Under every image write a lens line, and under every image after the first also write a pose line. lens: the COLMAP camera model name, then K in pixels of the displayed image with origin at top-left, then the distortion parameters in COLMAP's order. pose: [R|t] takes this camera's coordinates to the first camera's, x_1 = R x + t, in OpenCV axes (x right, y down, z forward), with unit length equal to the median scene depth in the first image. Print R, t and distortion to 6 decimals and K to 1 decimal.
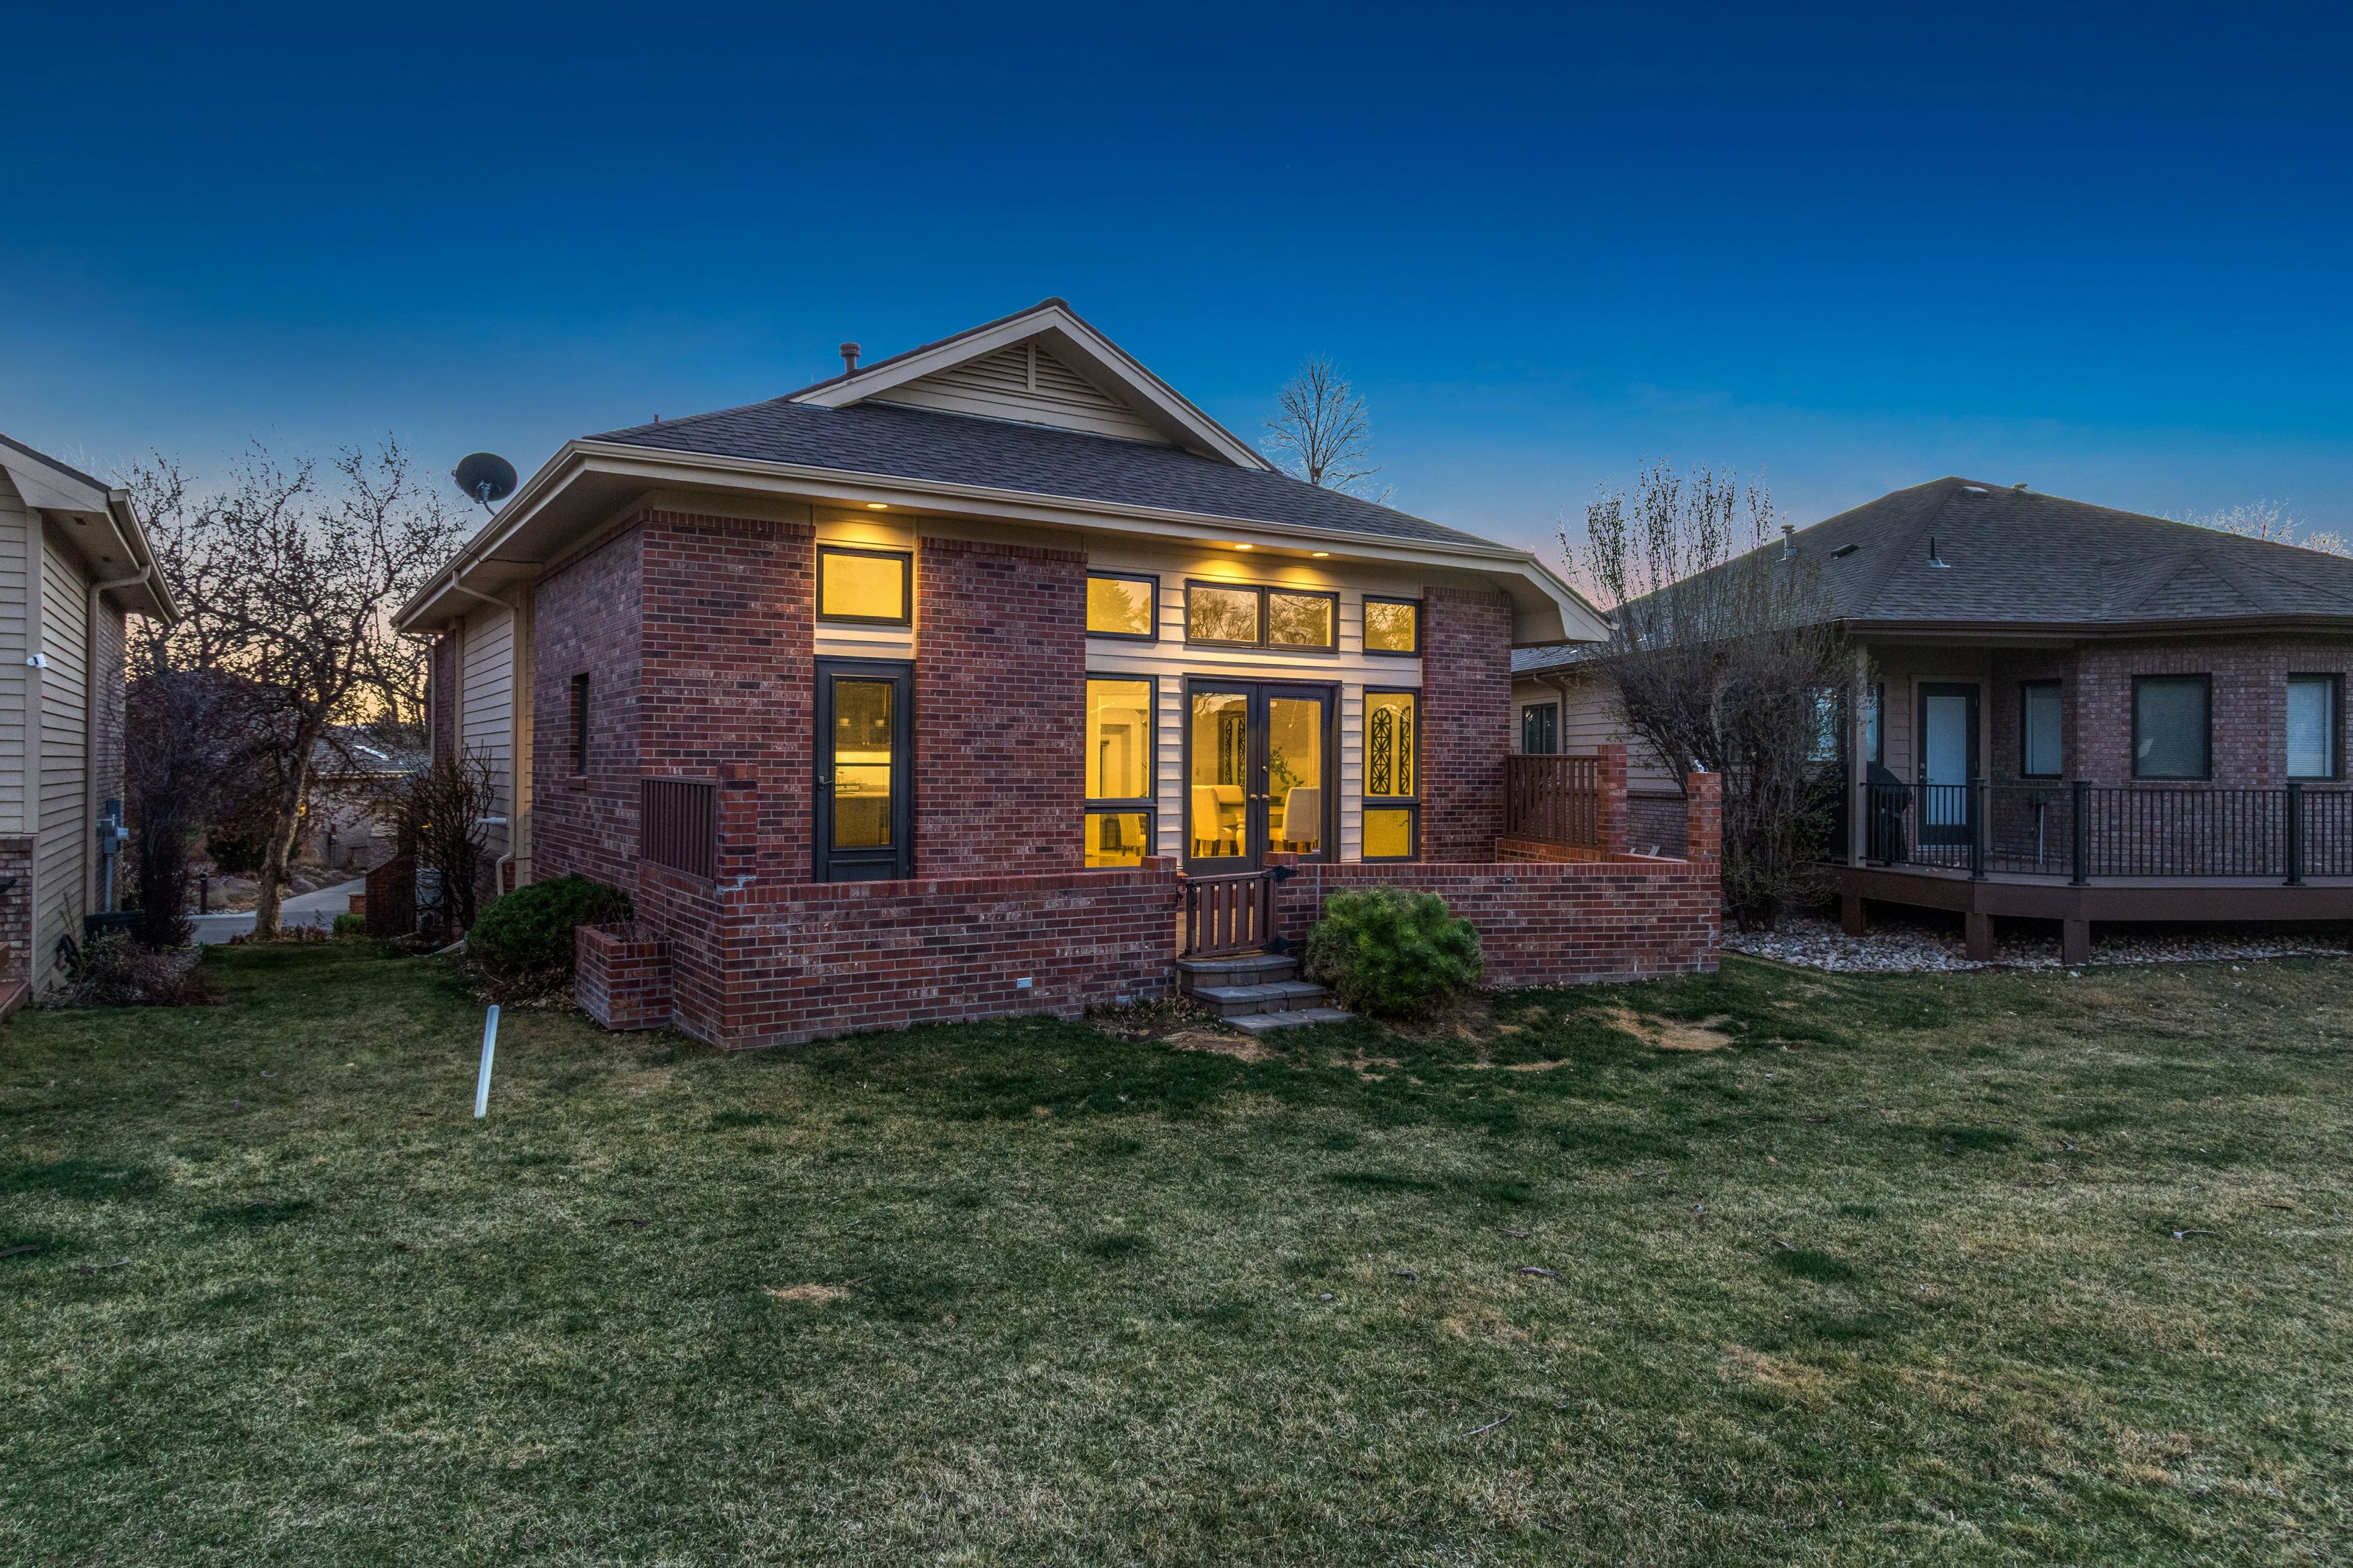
lens RADIAL K [[1431.5, 0, 1176.5], [0, 1431.5, 784.0], [0, 0, 1]] dist [0.002363, 0.001898]
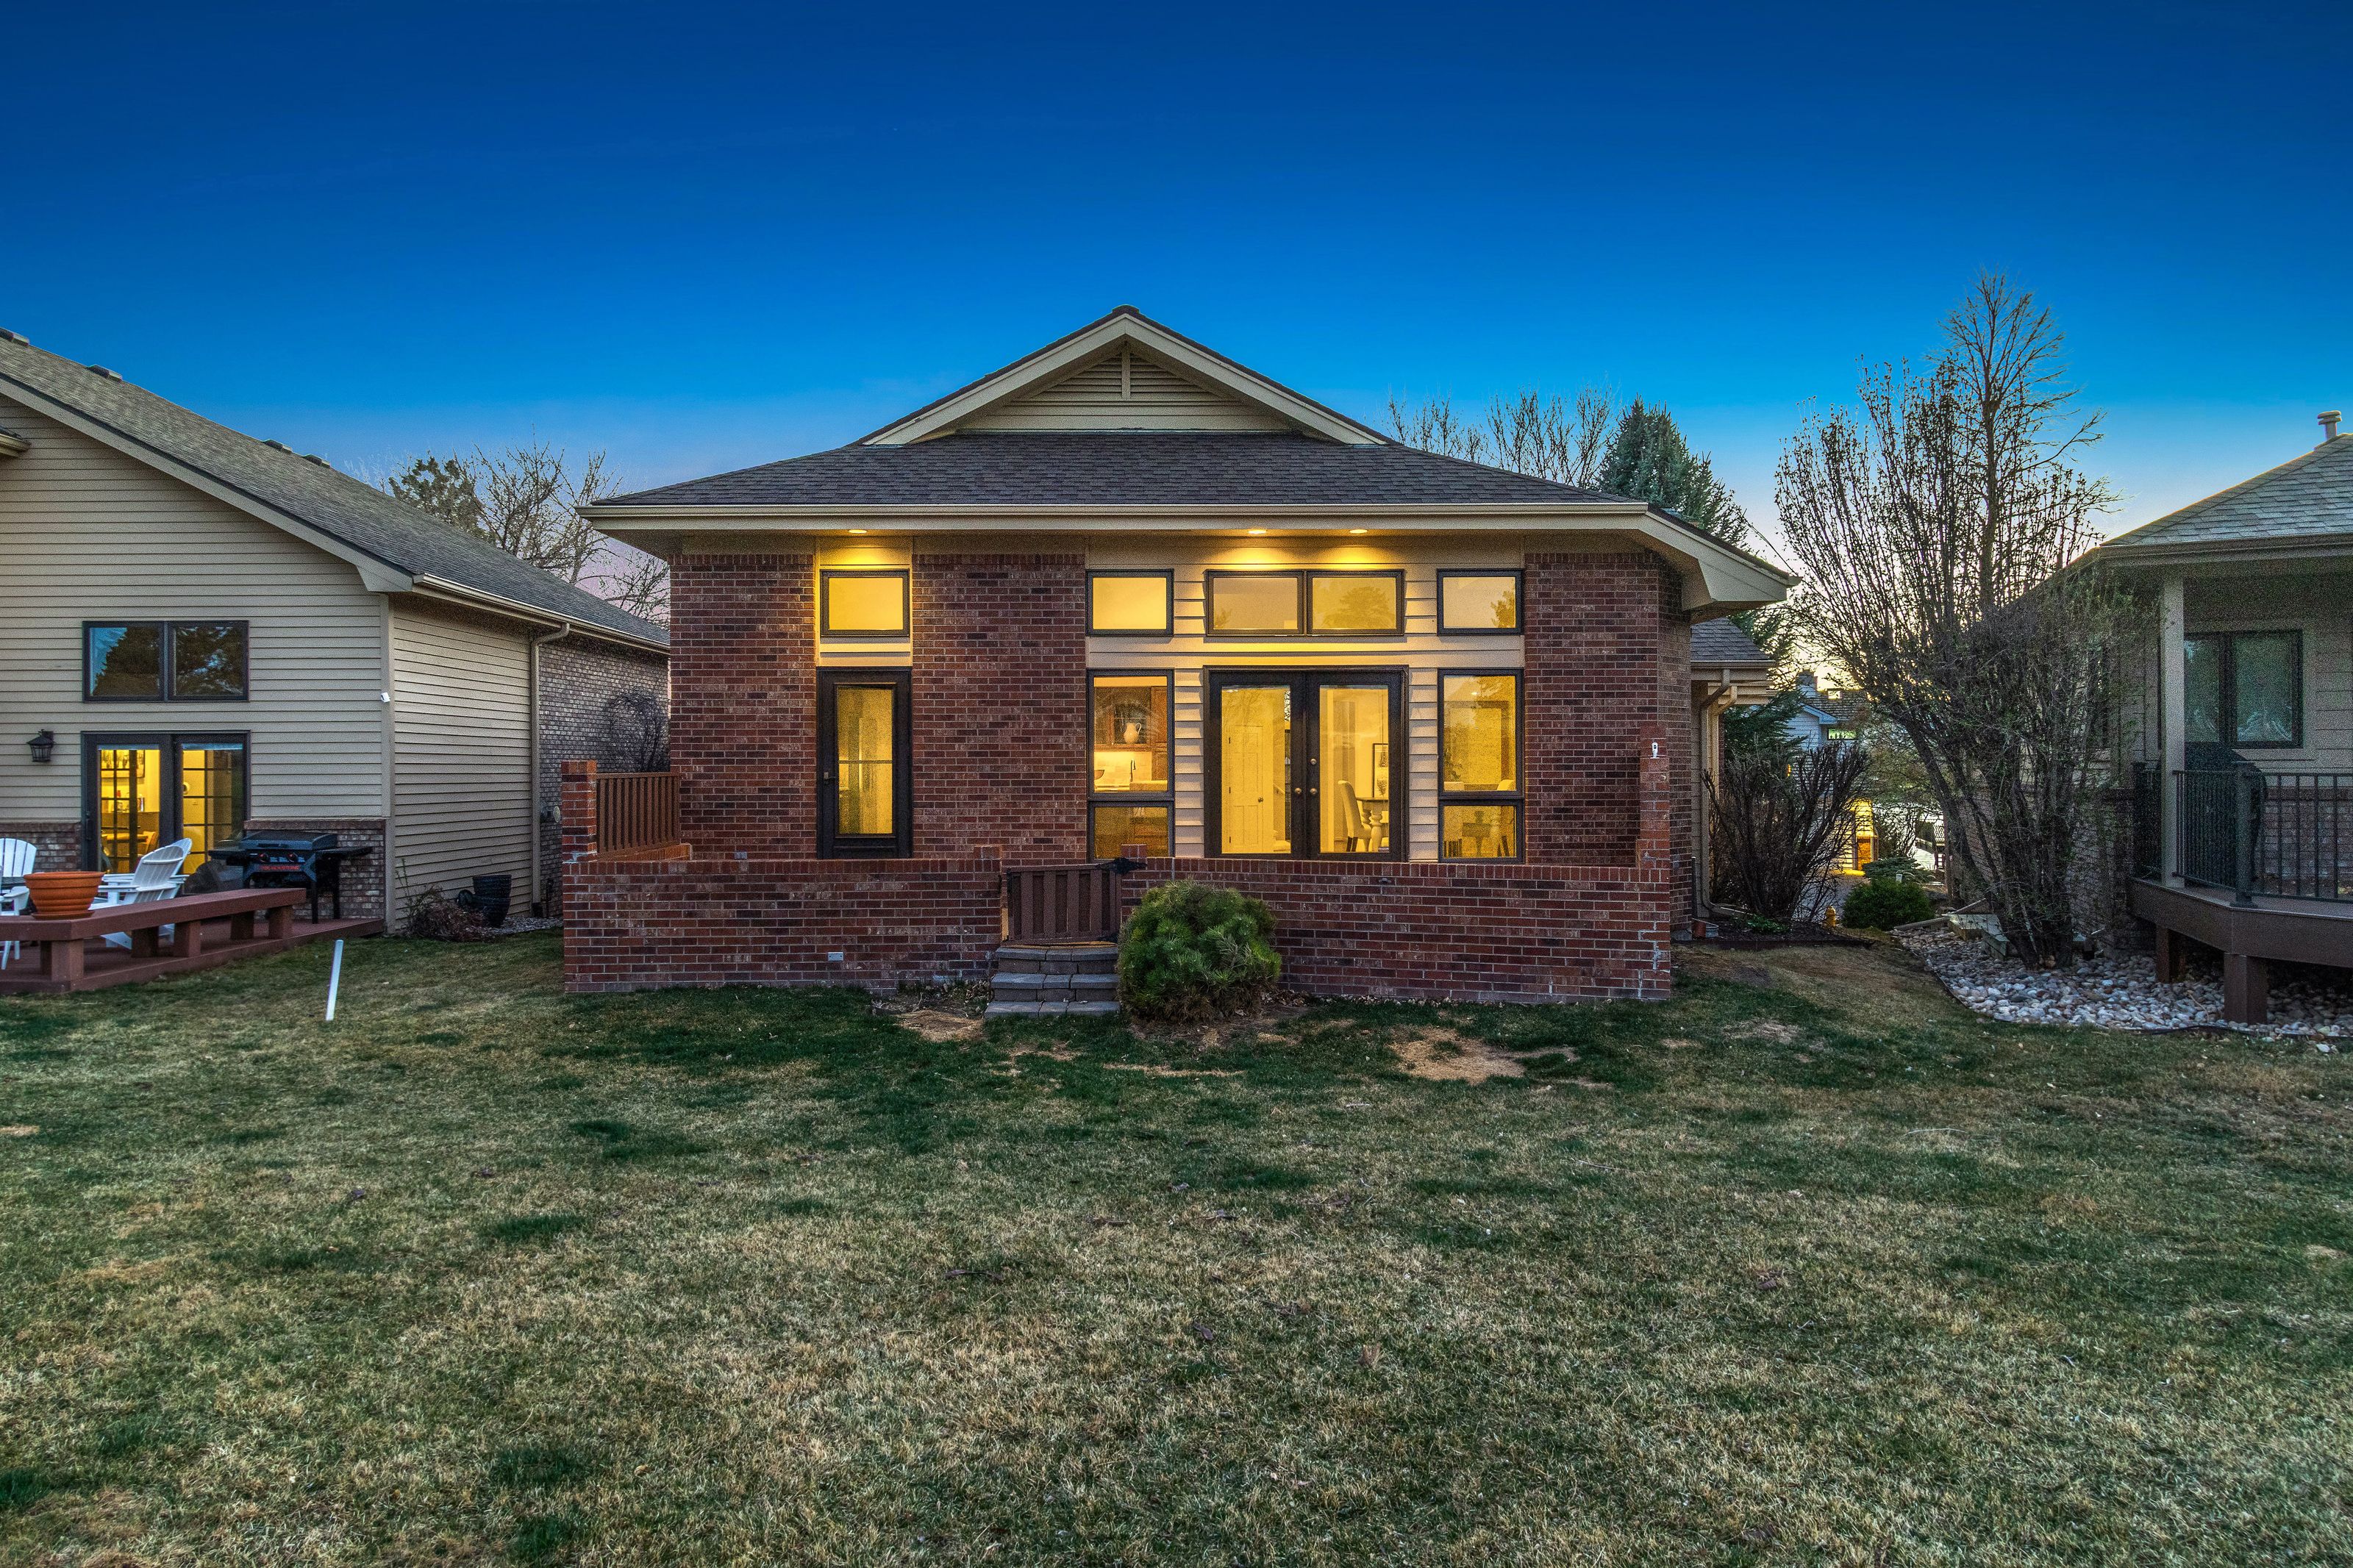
lens RADIAL K [[1475.2, 0, 1176.5], [0, 1475.2, 784.0], [0, 0, 1]] dist [-0.000288, 0.001150]
pose [[0.853107, -0.005695, -0.521706, 0.592750], [0.003913, 0.999982, -0.004518, 0.010001], [0.521722, 0.001813, 0.853114, 0.137500]]
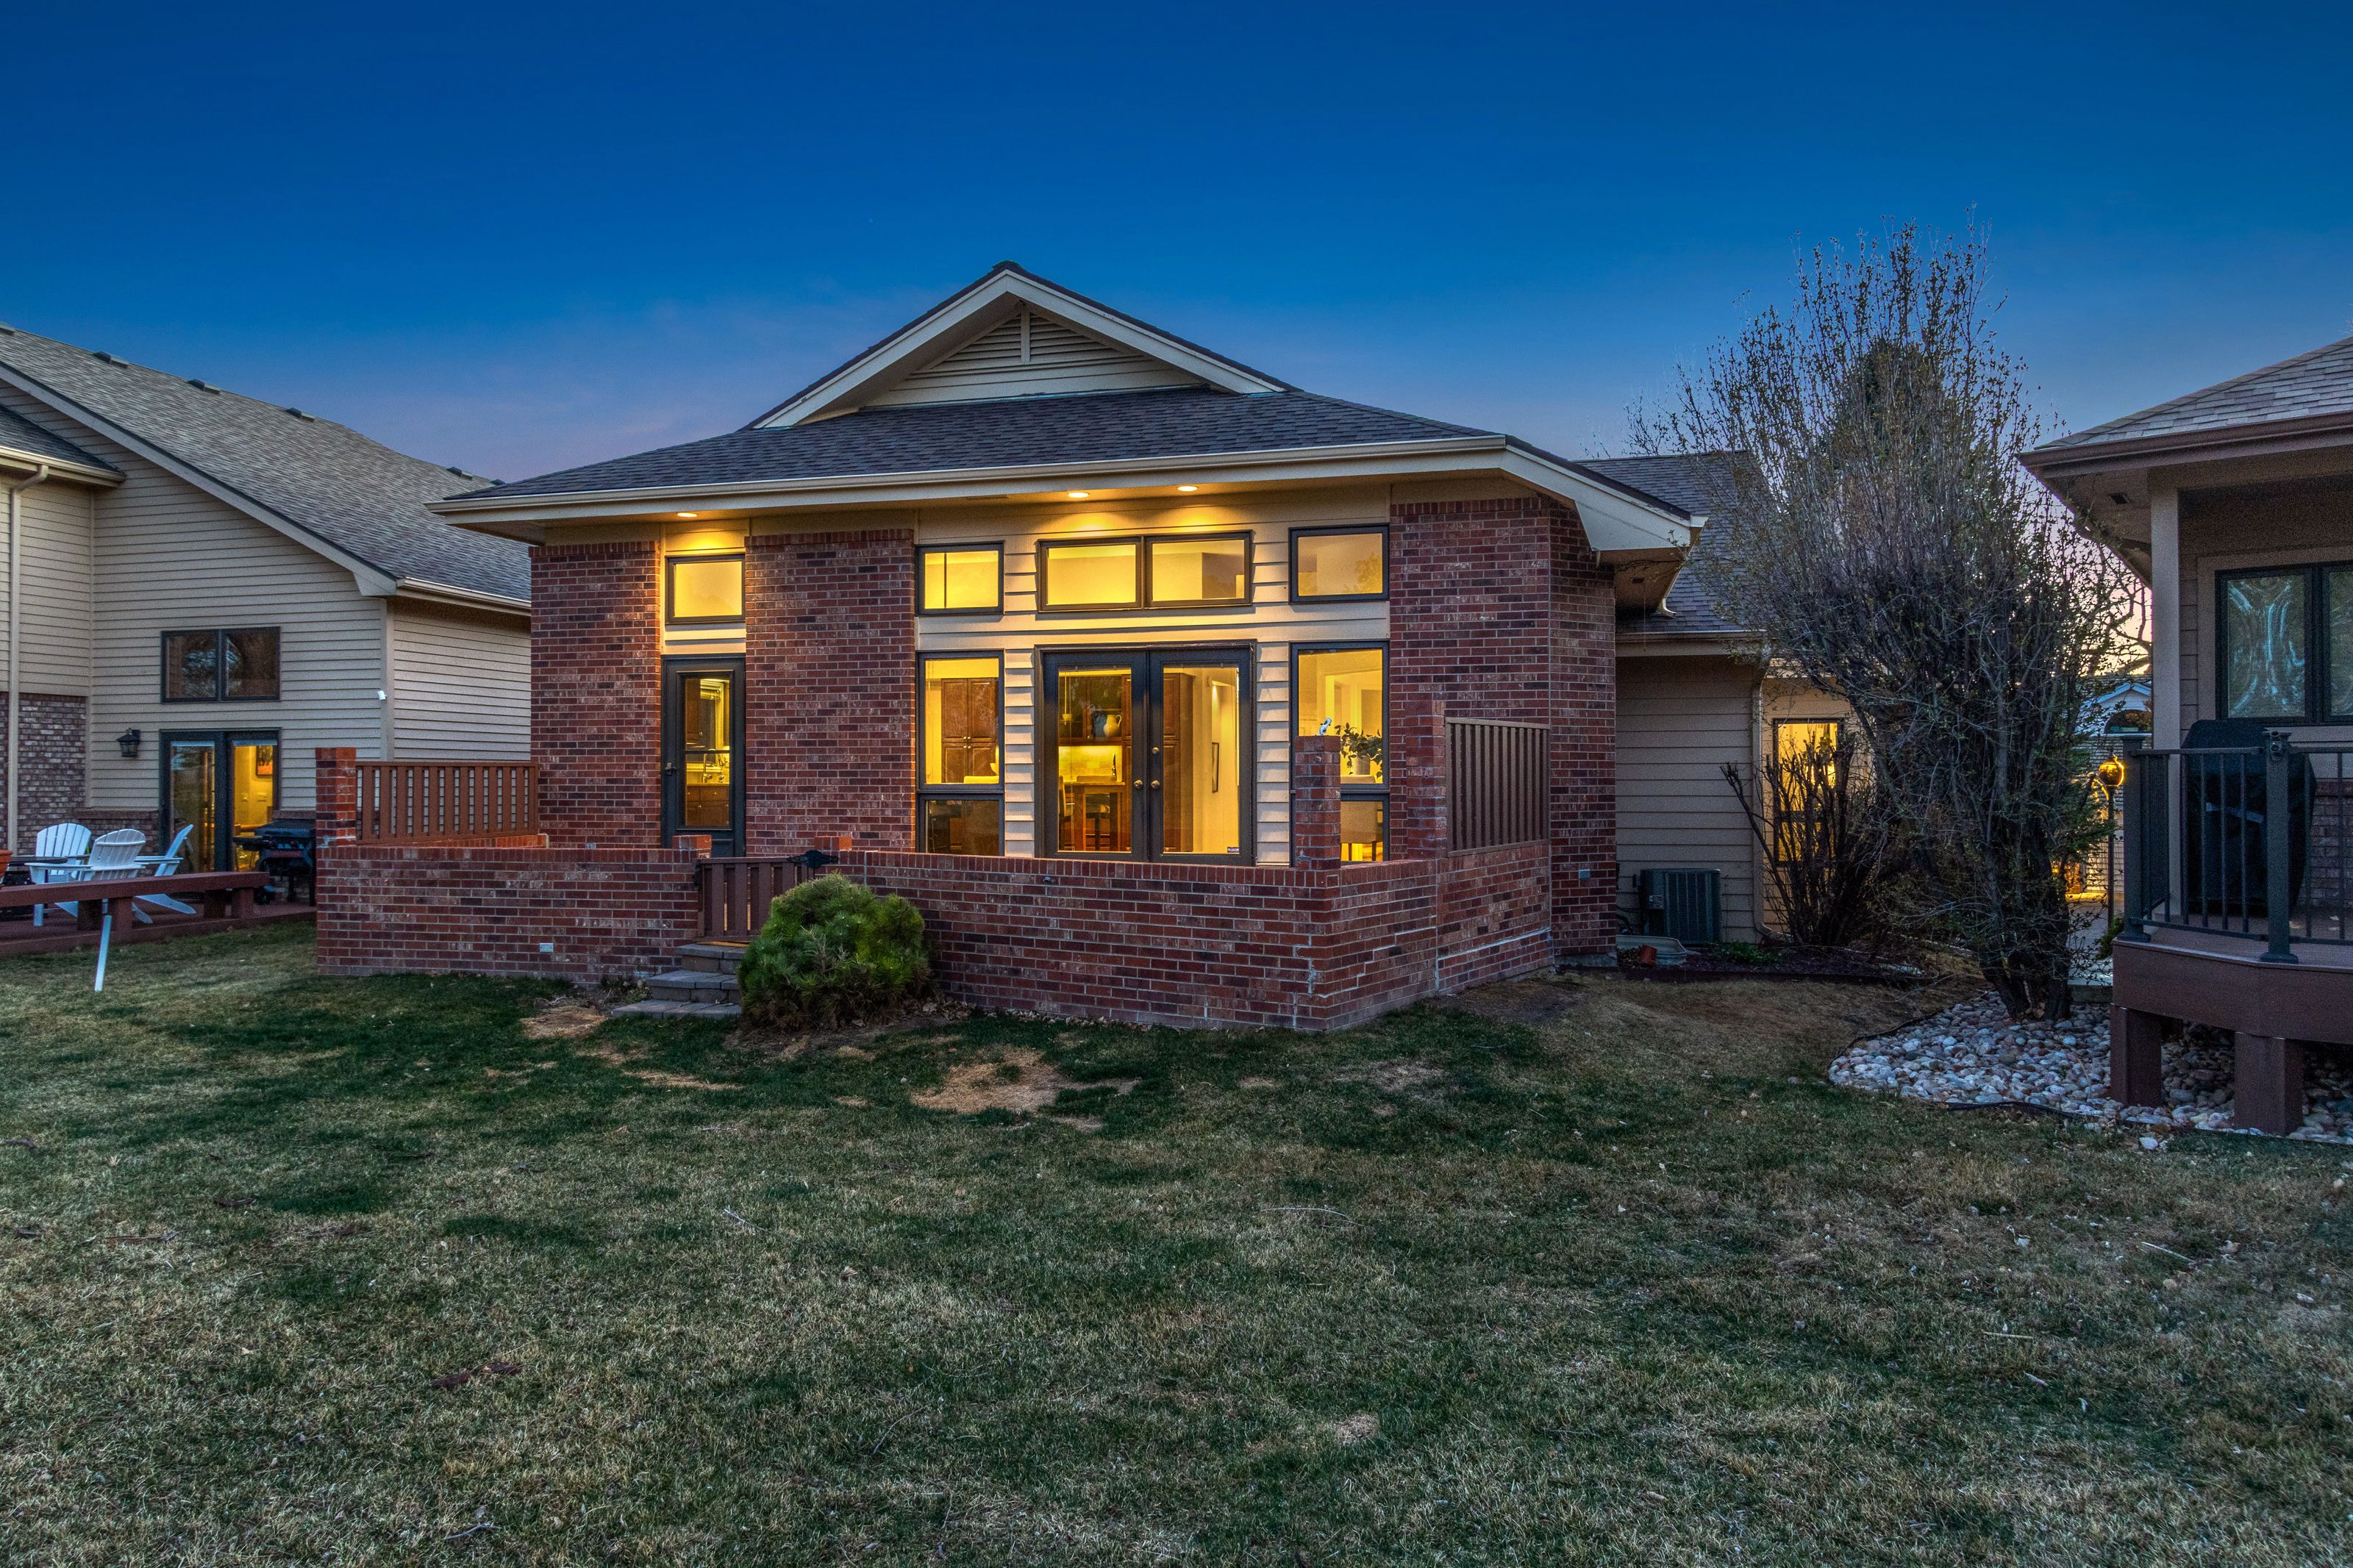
lens RADIAL K [[1516.0, 0, 1176.5], [0, 1516.0, 784.0], [0, 0, 1]] dist [0.001453, 0.002464]
pose [[0.675807, -0.007929, -0.737036, 0.874289], [-0.002157, 0.999917, -0.012734, 0.024736], [0.737075, 0.010195, 0.675734, 0.480870]]
